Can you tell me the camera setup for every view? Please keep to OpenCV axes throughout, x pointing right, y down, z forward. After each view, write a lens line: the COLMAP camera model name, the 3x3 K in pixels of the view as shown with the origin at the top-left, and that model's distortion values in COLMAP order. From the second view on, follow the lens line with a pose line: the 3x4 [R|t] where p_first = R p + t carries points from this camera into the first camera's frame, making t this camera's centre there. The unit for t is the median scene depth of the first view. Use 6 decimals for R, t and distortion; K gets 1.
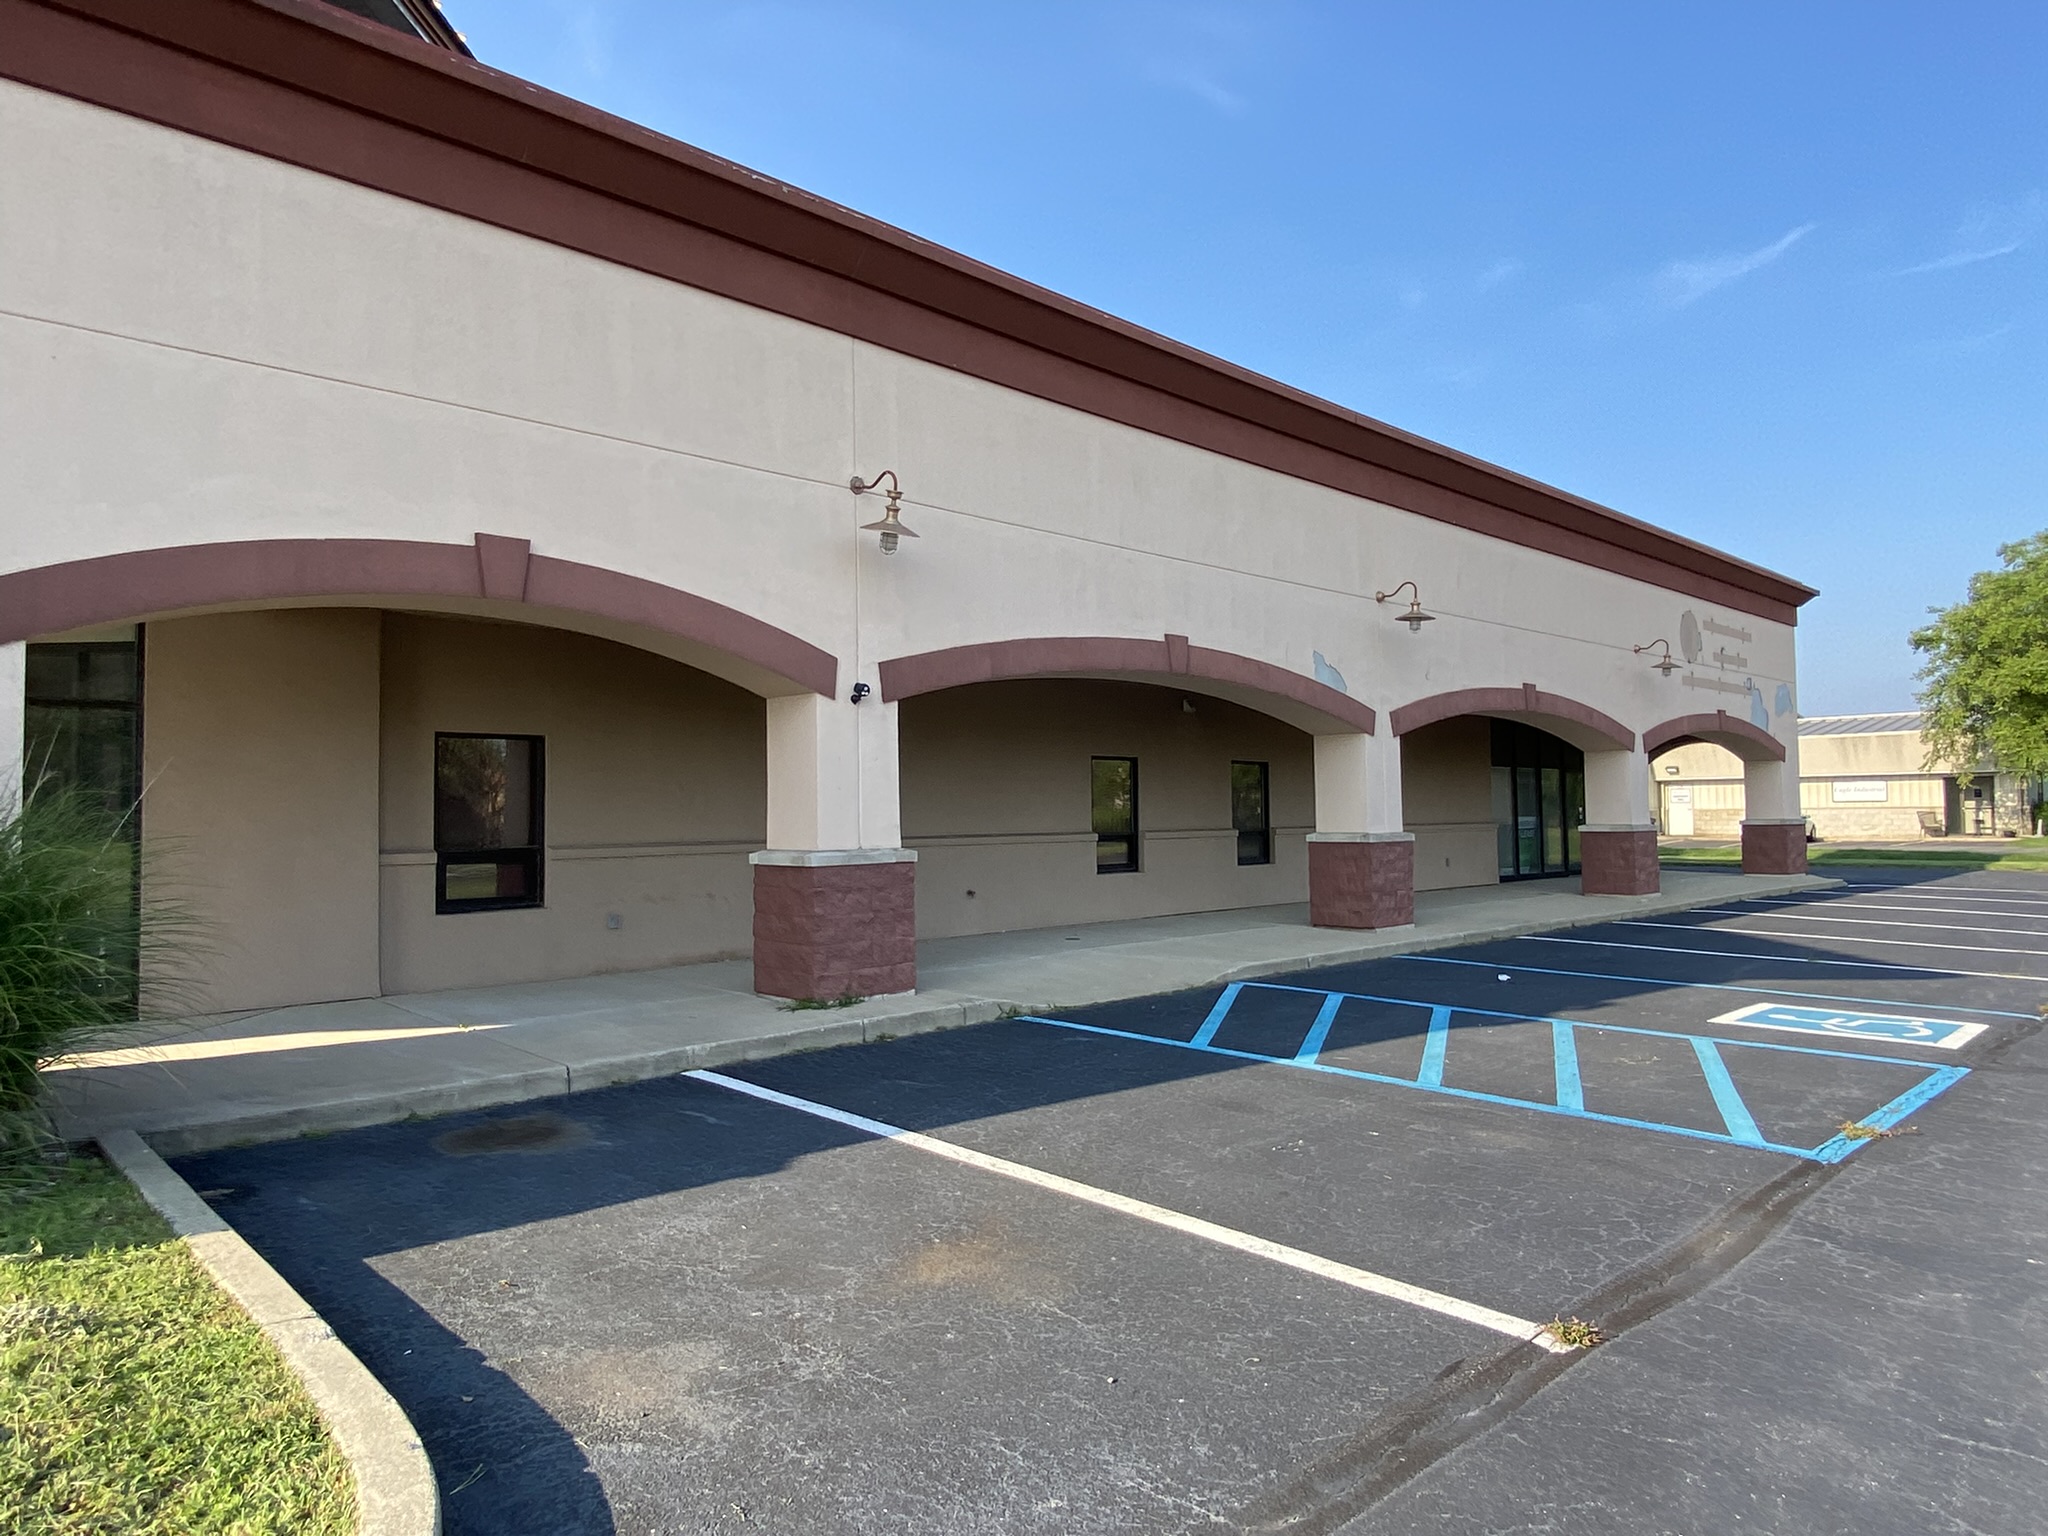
lens RADIAL K [[1241.2, 0, 1024.0], [0, 1241.2, 768.0], [0, 0, 1]] dist [0.038327, -0.000740]
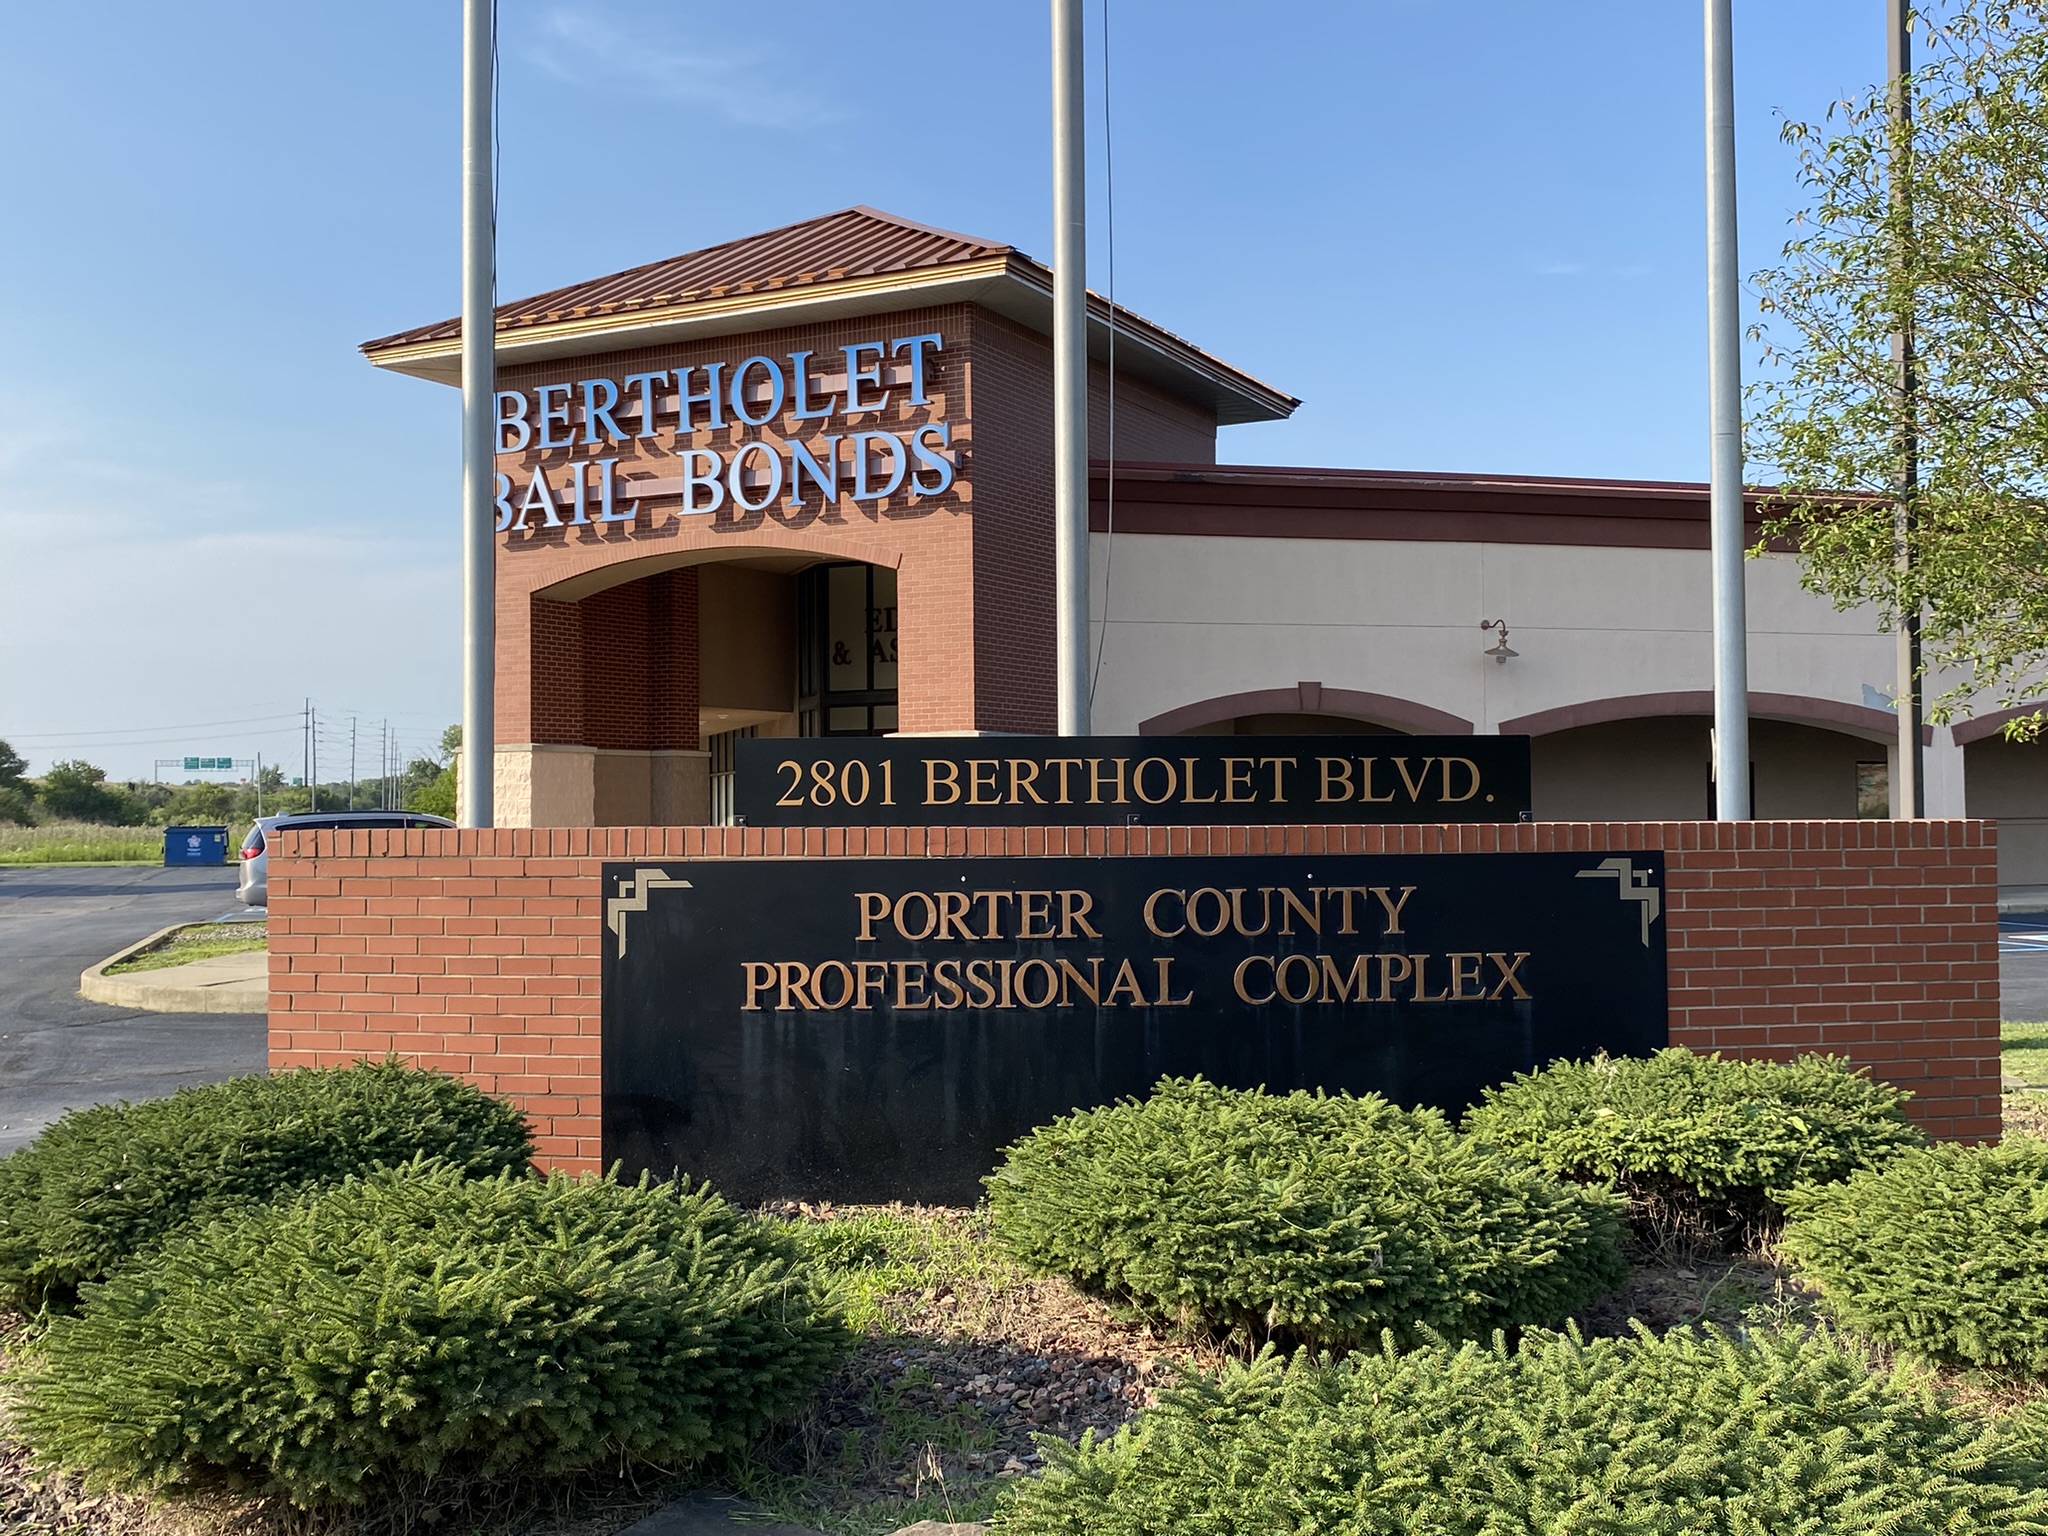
lens RADIAL K [[2017.3, 0, 1024.0], [0, 2017.3, 768.0], [0, 0, 1]] dist [0.095683, -0.008344]
pose [[0.906105, -0.007633, -0.422983, 0.316266], [0.016419, 0.999718, 0.017131, -0.053580], [0.422733, -0.022468, 0.905976, -1.222641]]
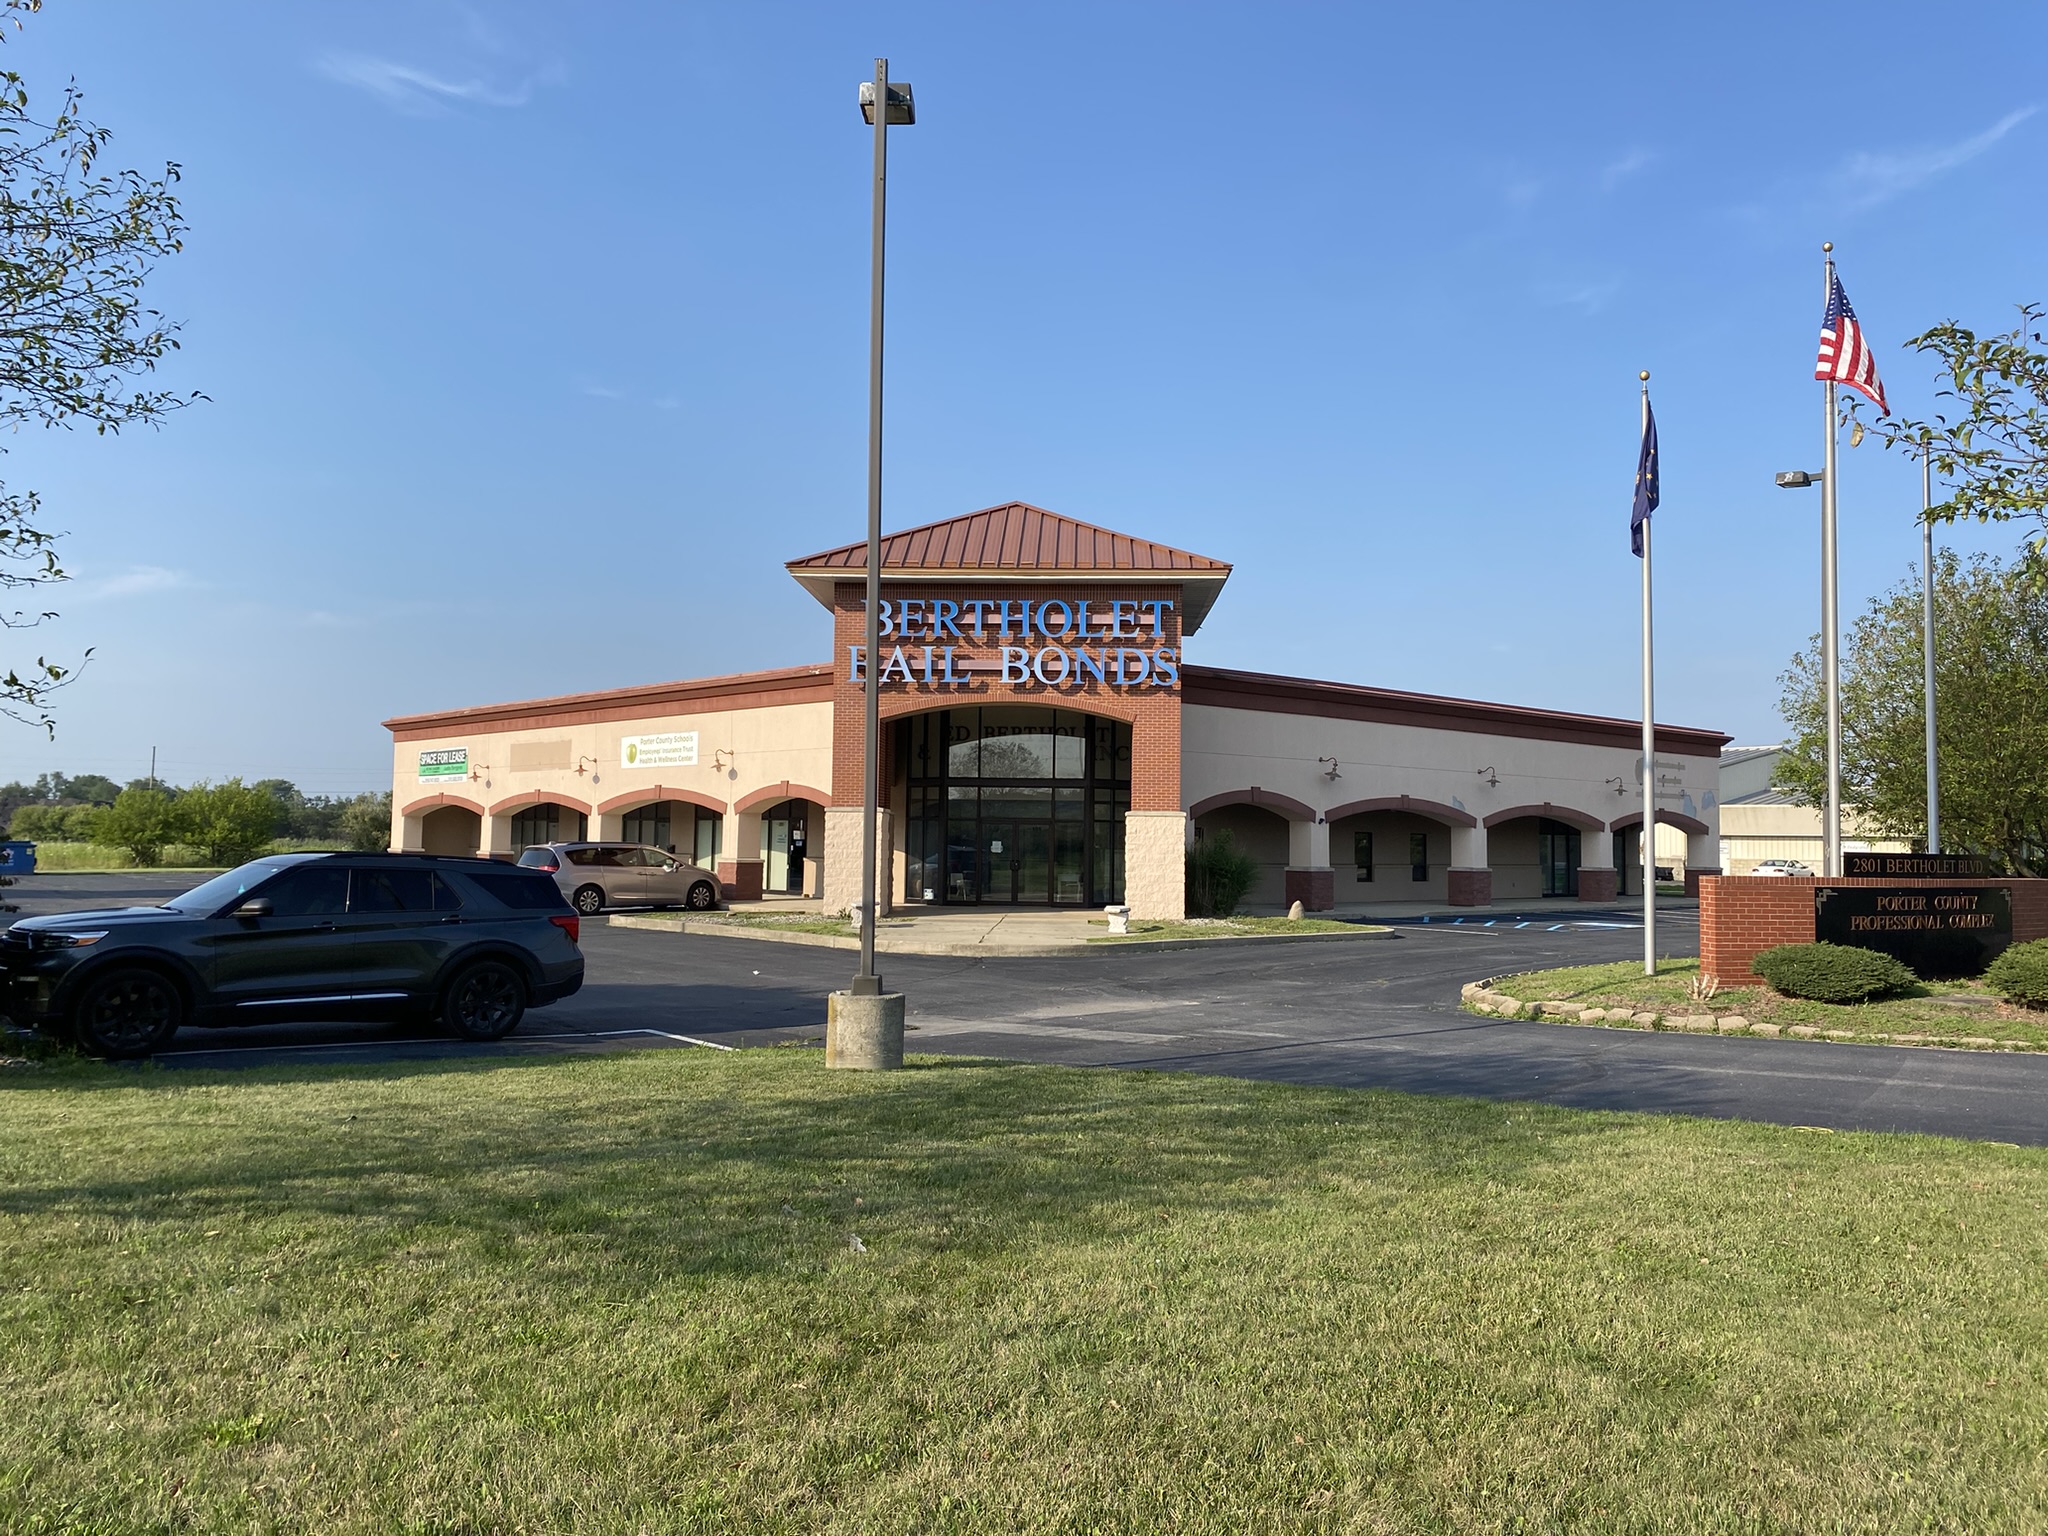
lens RADIAL K [[1563.0, 0, 1030.4], [0, 1563.0, 764.6], [0, 0, 1]] dist [0.141213, -0.287681]
pose [[0.999713, 0.023689, -0.003525, -0.582412], [-0.023729, 0.999648, -0.011888, -0.092238], [0.003242, 0.011968, 0.999923, -2.092272]]
